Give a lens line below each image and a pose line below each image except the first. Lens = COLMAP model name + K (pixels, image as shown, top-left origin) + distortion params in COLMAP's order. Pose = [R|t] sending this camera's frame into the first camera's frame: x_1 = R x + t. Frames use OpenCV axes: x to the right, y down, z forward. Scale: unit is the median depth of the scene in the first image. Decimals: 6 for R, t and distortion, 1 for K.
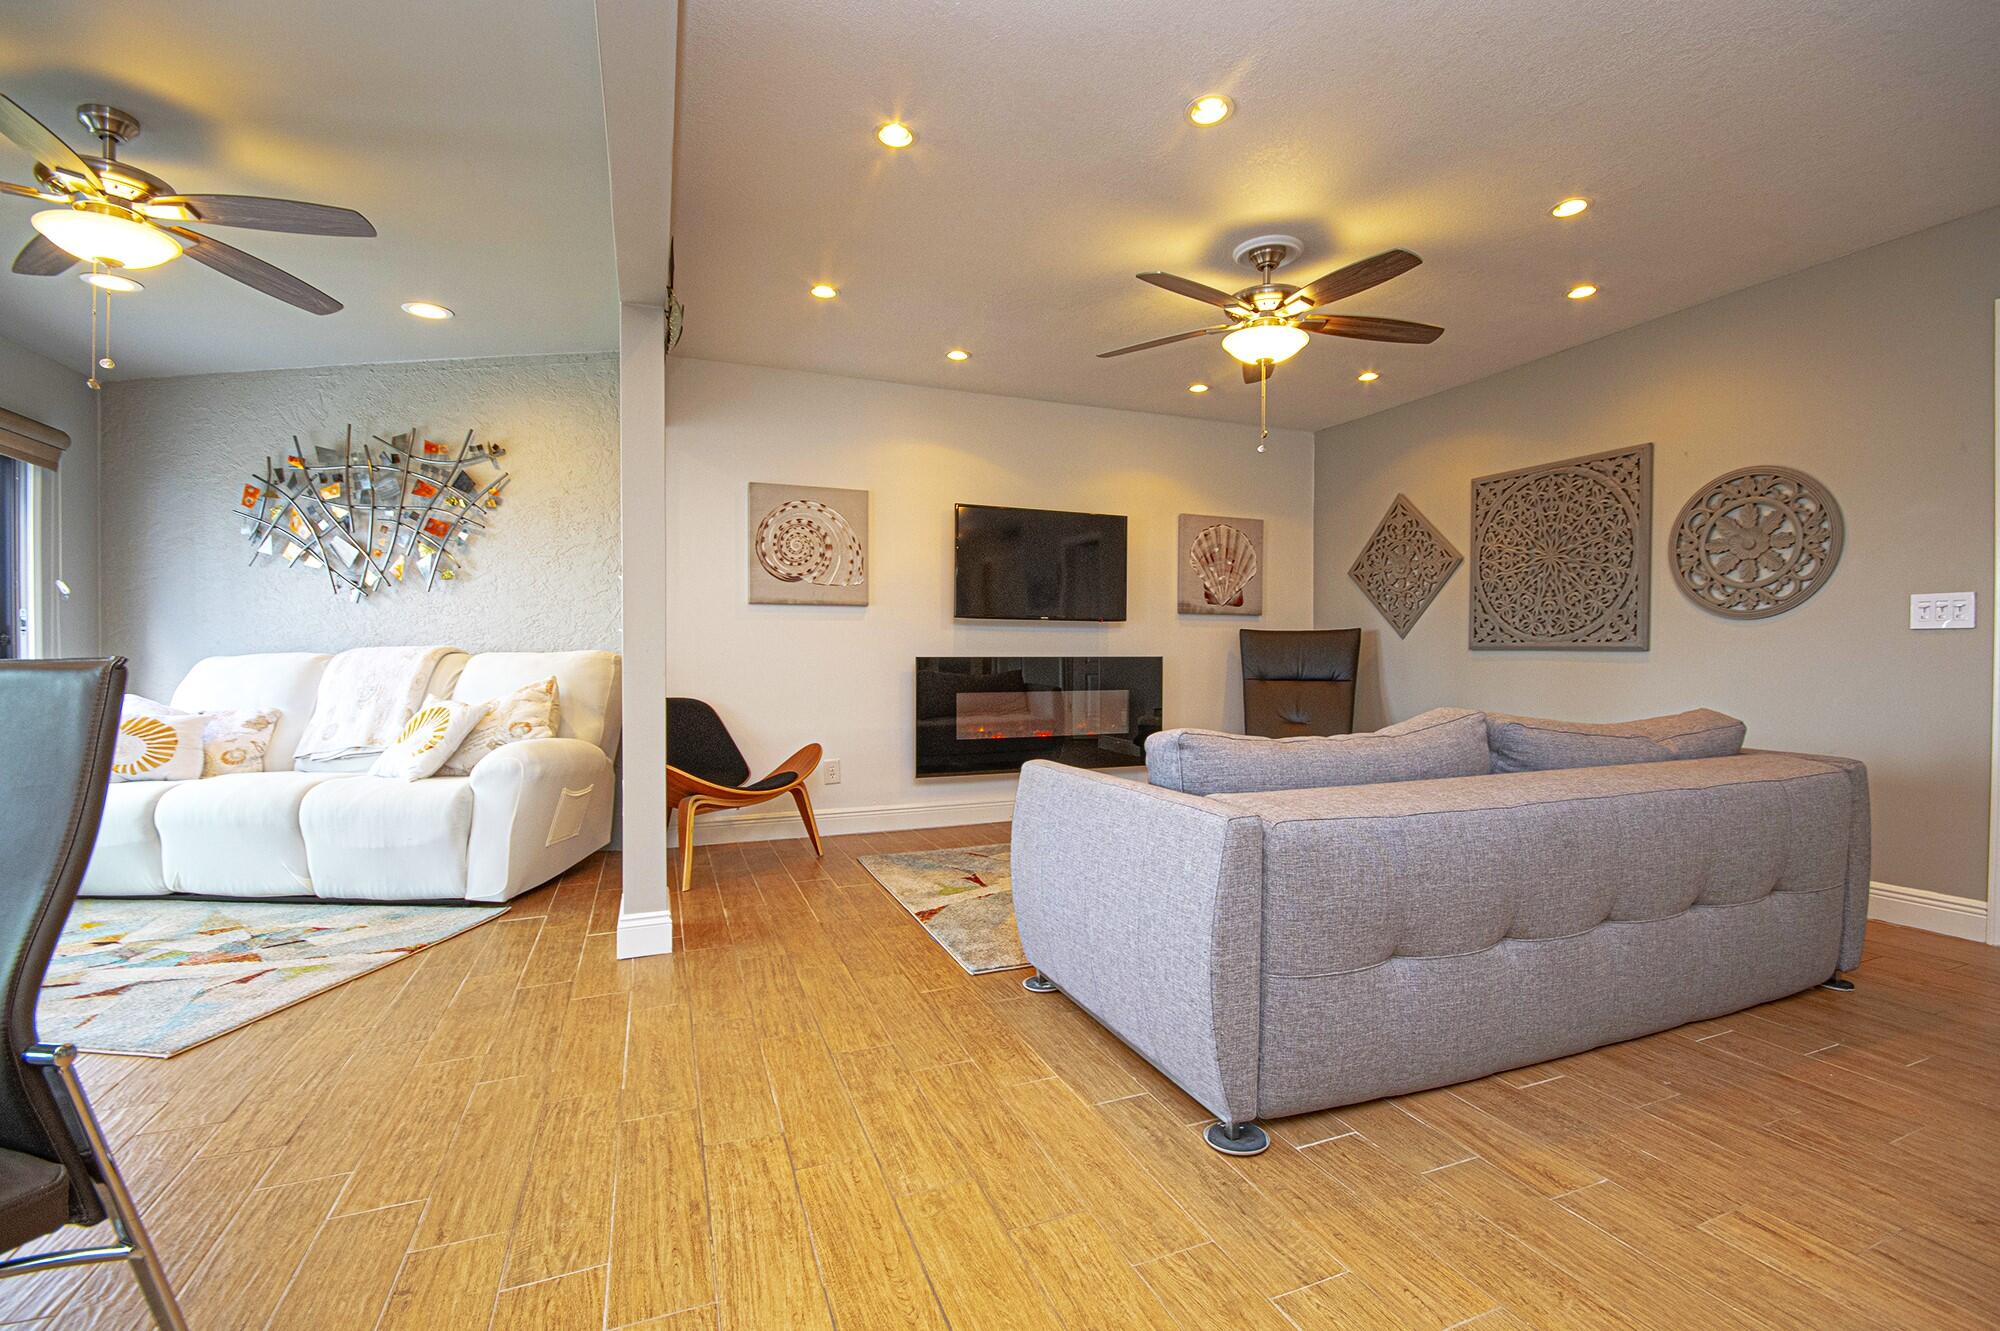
lens RADIAL K [[875.6, 0, 1016.5], [0, 875.6, 666.5], [0, 0, 1]] dist [0.014168, -0.014707]
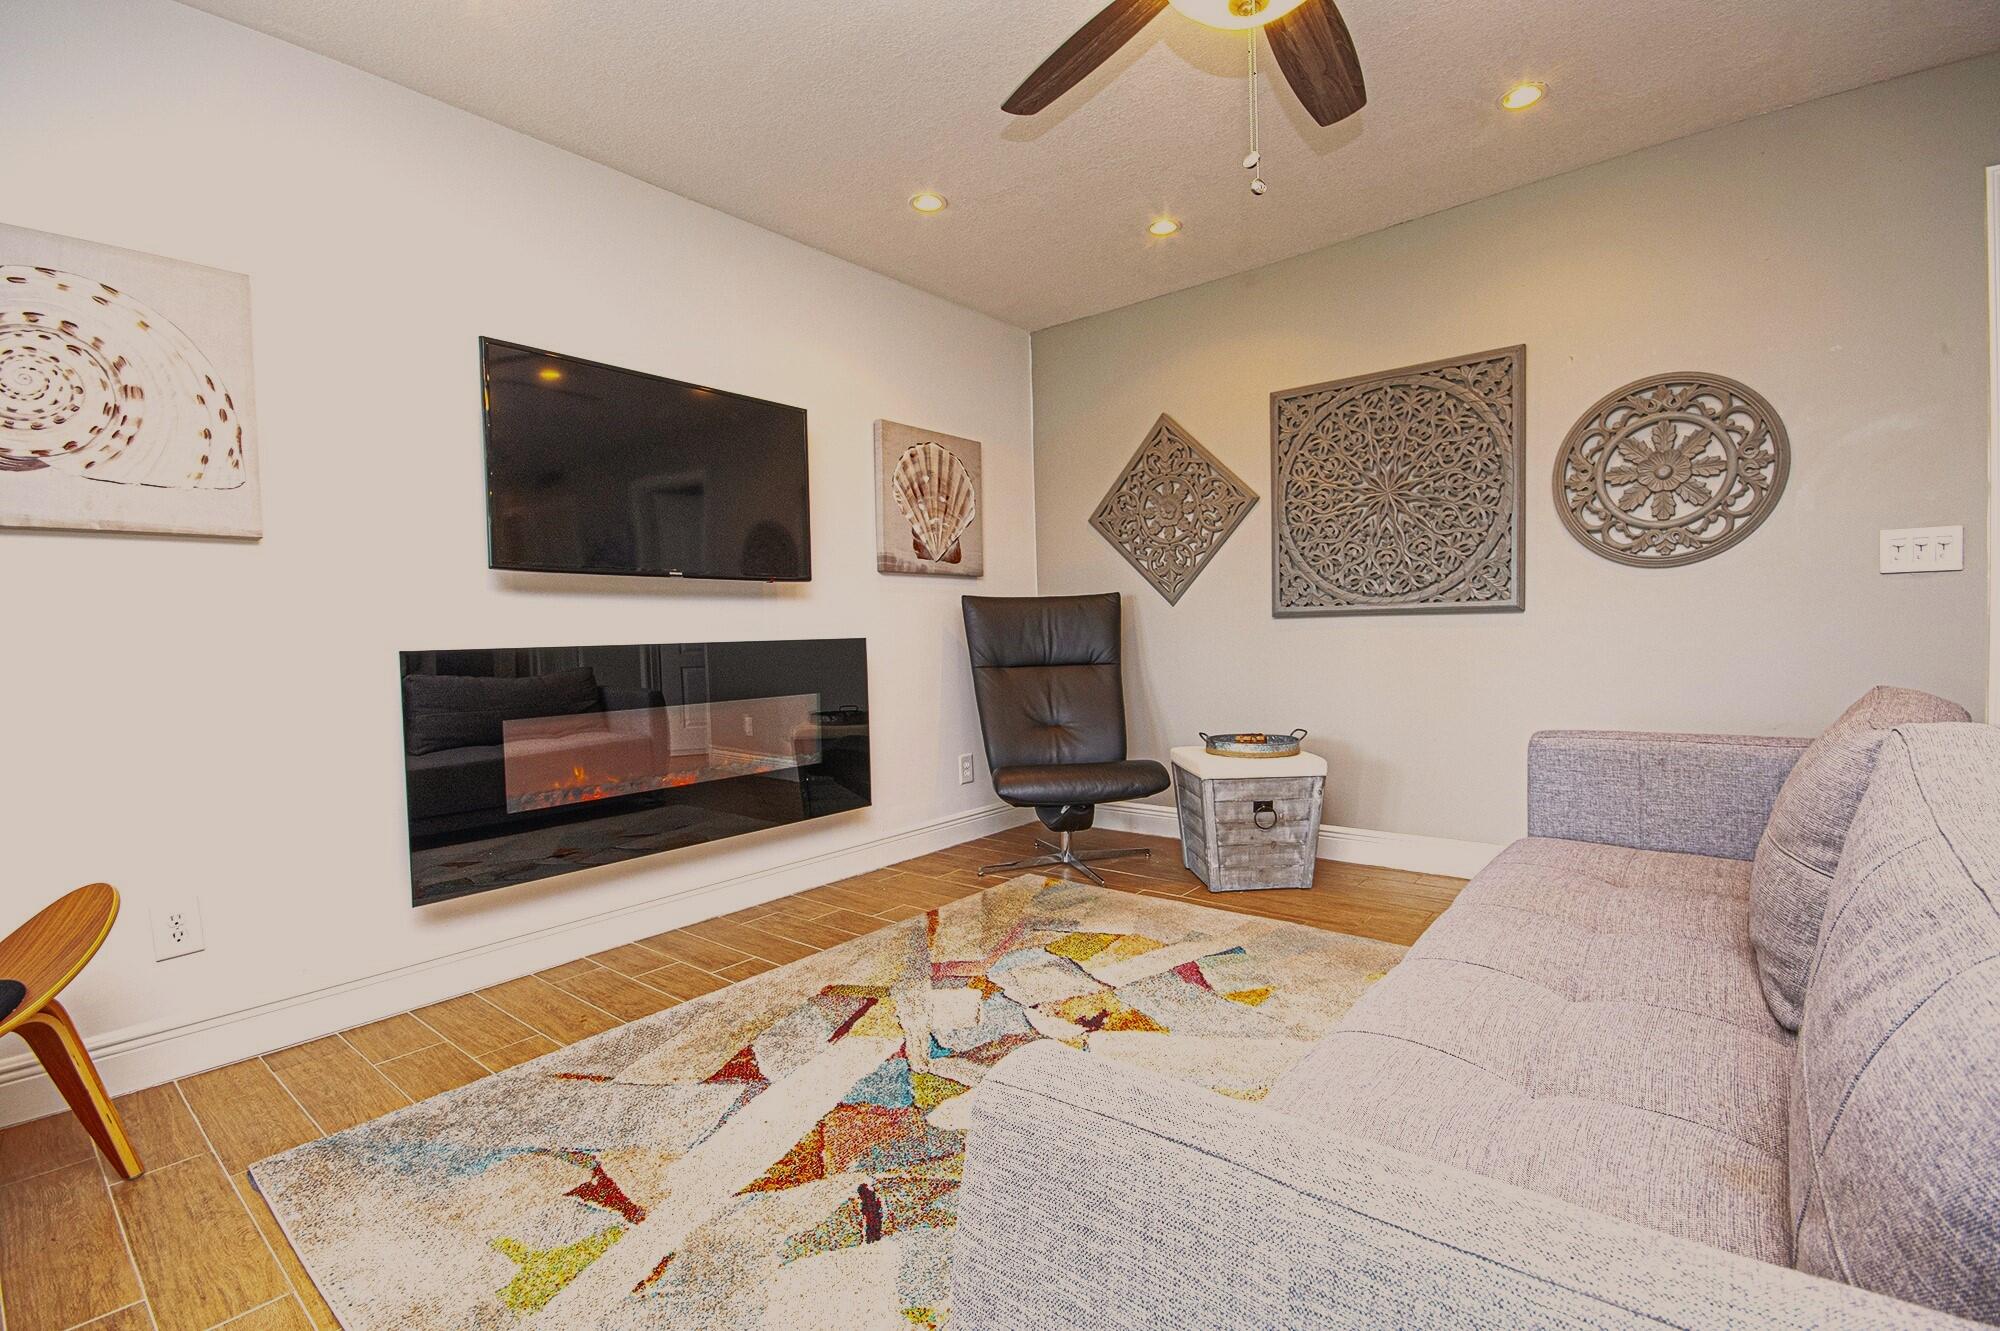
lens RADIAL K [[875.6, 0, 1016.5], [0, 875.6, 666.5], [0, 0, 1]] dist [0.014168, -0.014707]
pose [[0.877373, -0.042659, 0.477908, -0.050657], [0.034482, 0.999070, 0.025874, -0.003091], [-0.478567, -0.006222, 0.878029, 0.439230]]
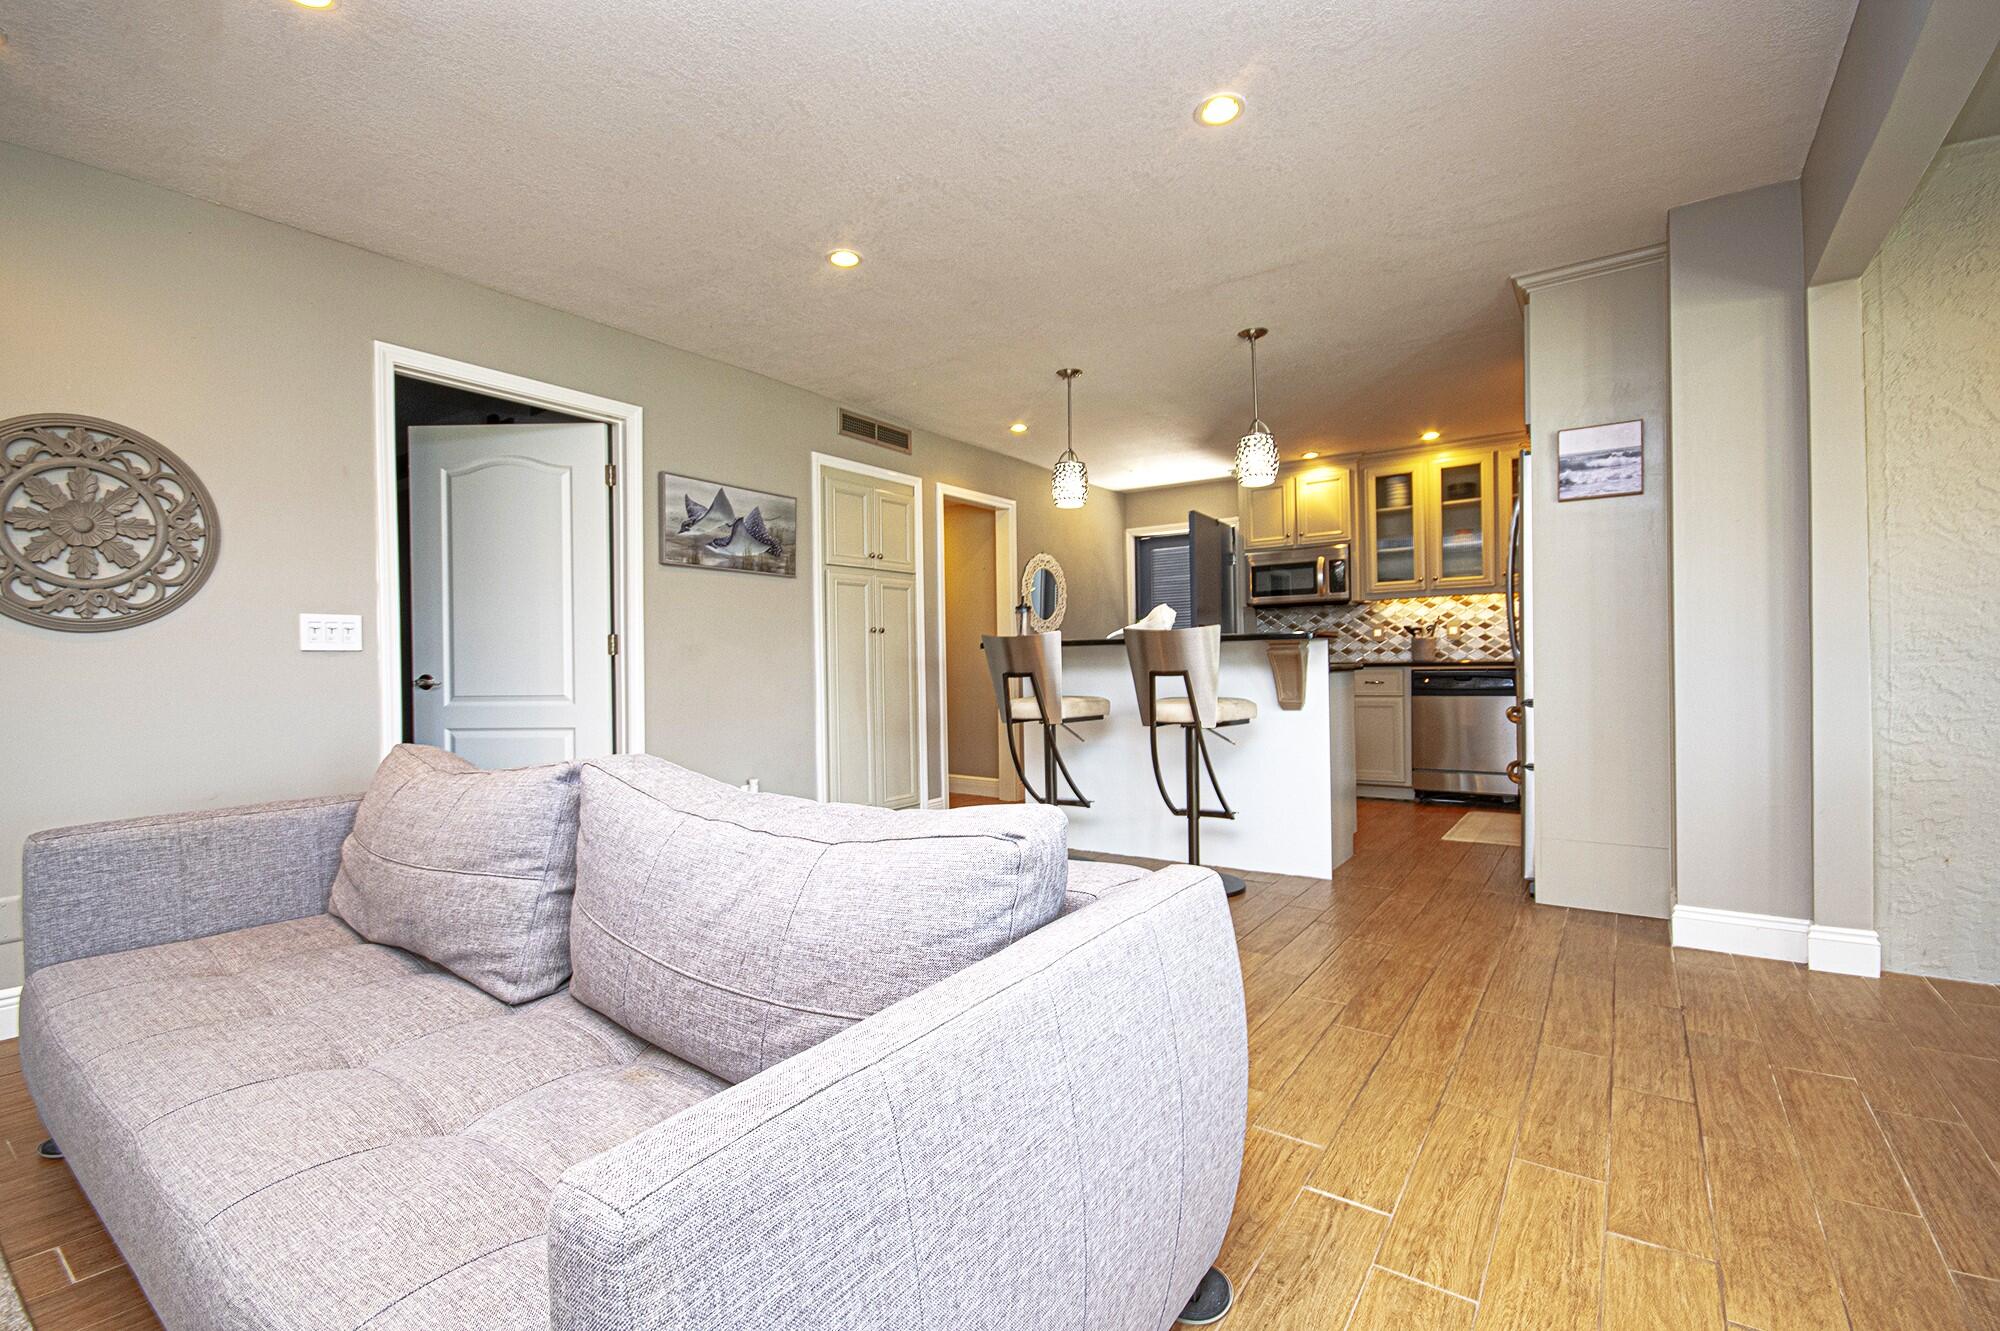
lens RADIAL K [[875.6, 0, 1016.5], [0, 875.6, 666.5], [0, 0, 1]] dist [0.014168, -0.014707]
pose [[-0.543959, 0.005821, 0.839092, -0.119022], [0.027343, 0.999568, 0.010792, -0.009722], [-0.838666, 0.028814, -0.543883, 0.571408]]
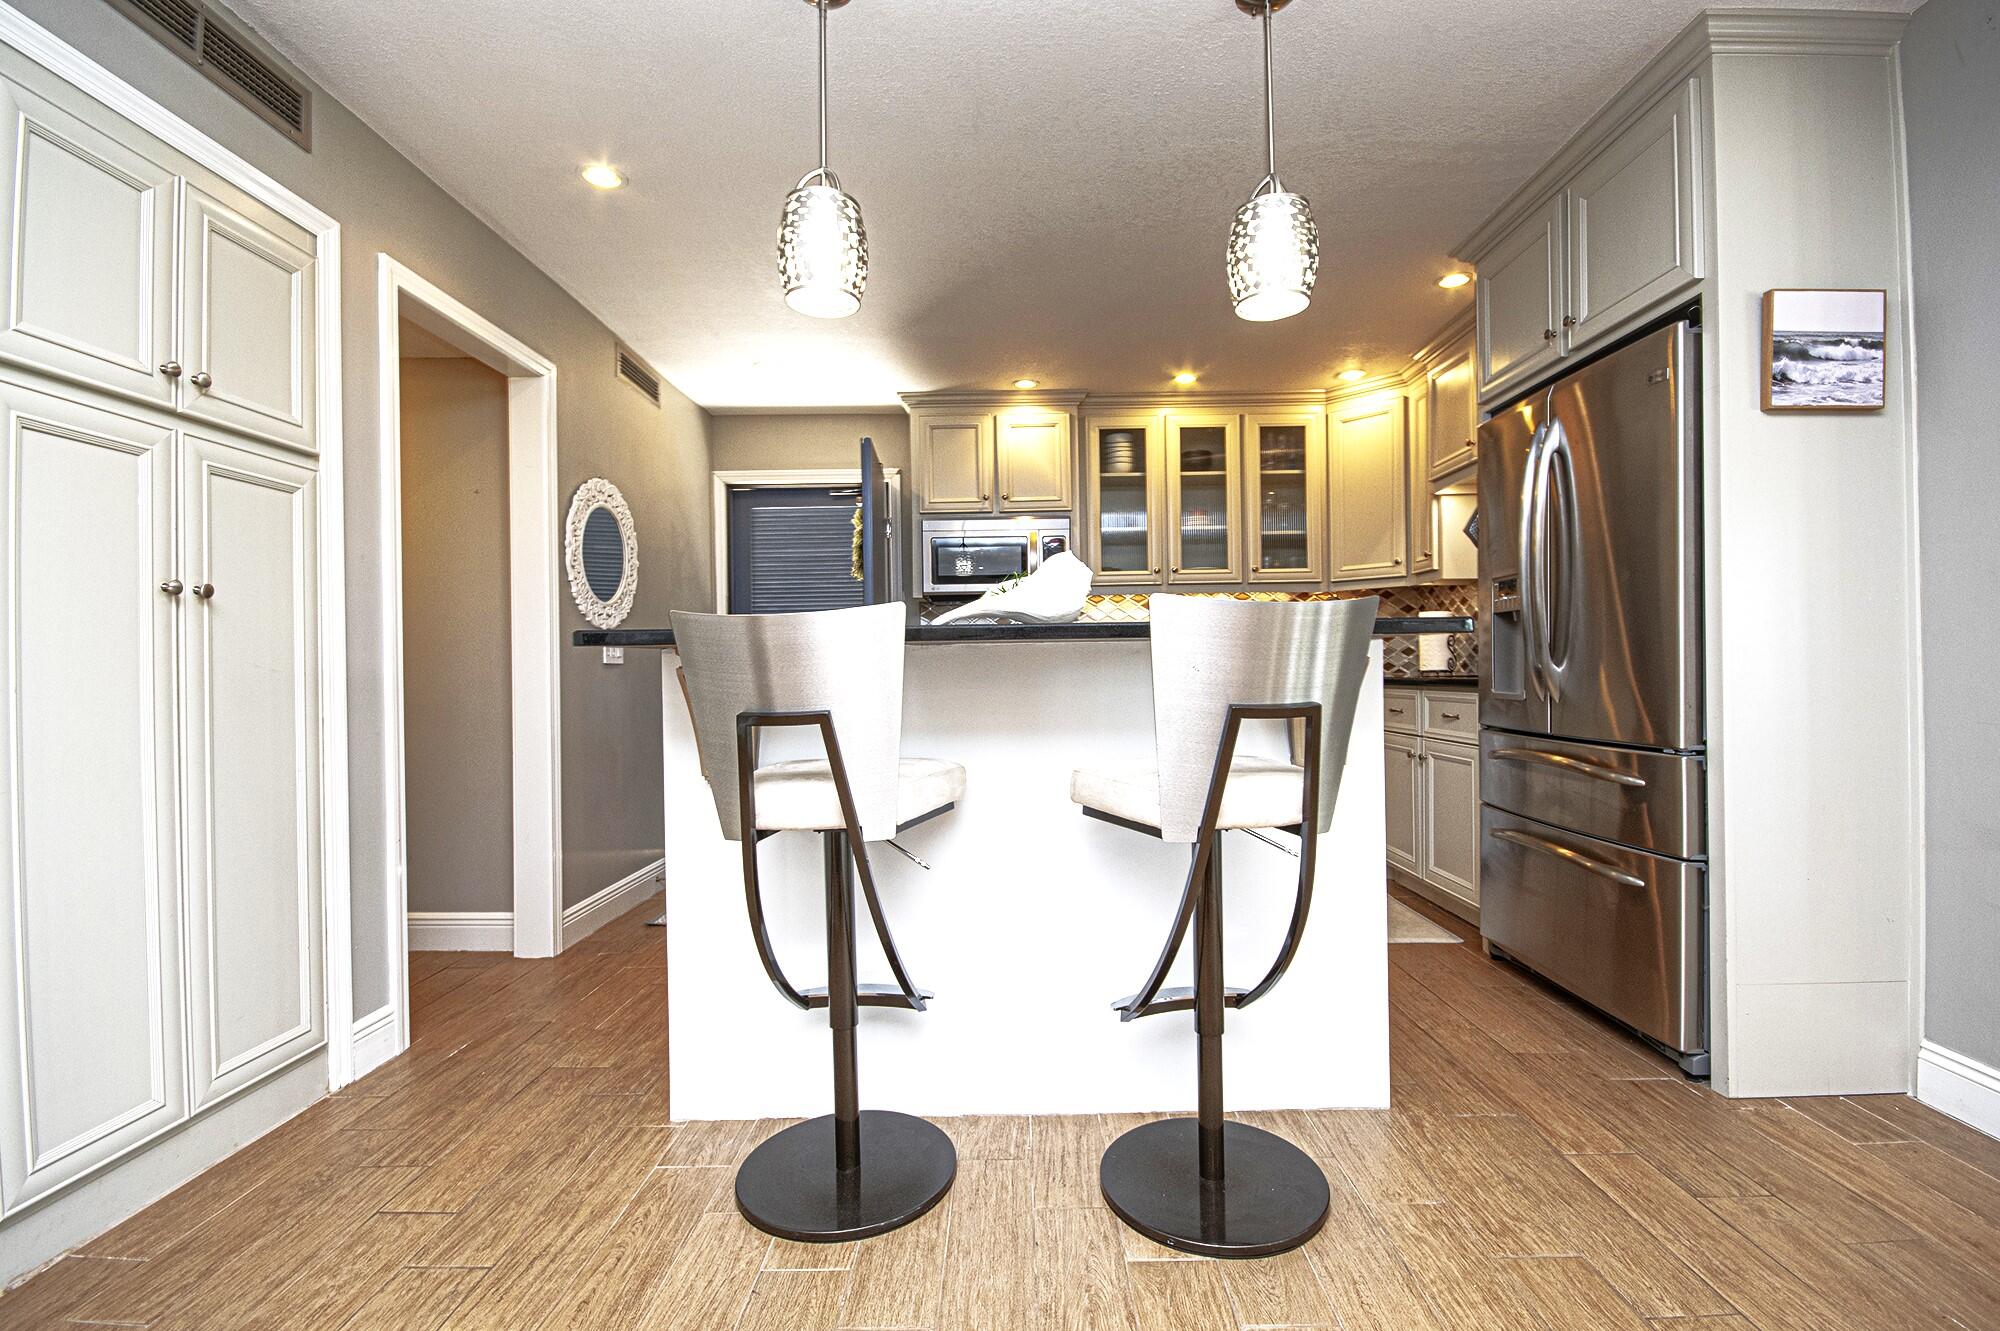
lens RADIAL K [[875.6, 0, 1016.5], [0, 875.6, 666.5], [0, 0, 1]] dist [0.014168, -0.014707]
pose [[-0.924330, 0.013761, 0.381346, 0.414427], [0.018808, 0.999778, 0.009510, -0.011971], [-0.381130, 0.015963, -0.924383, 0.336406]]
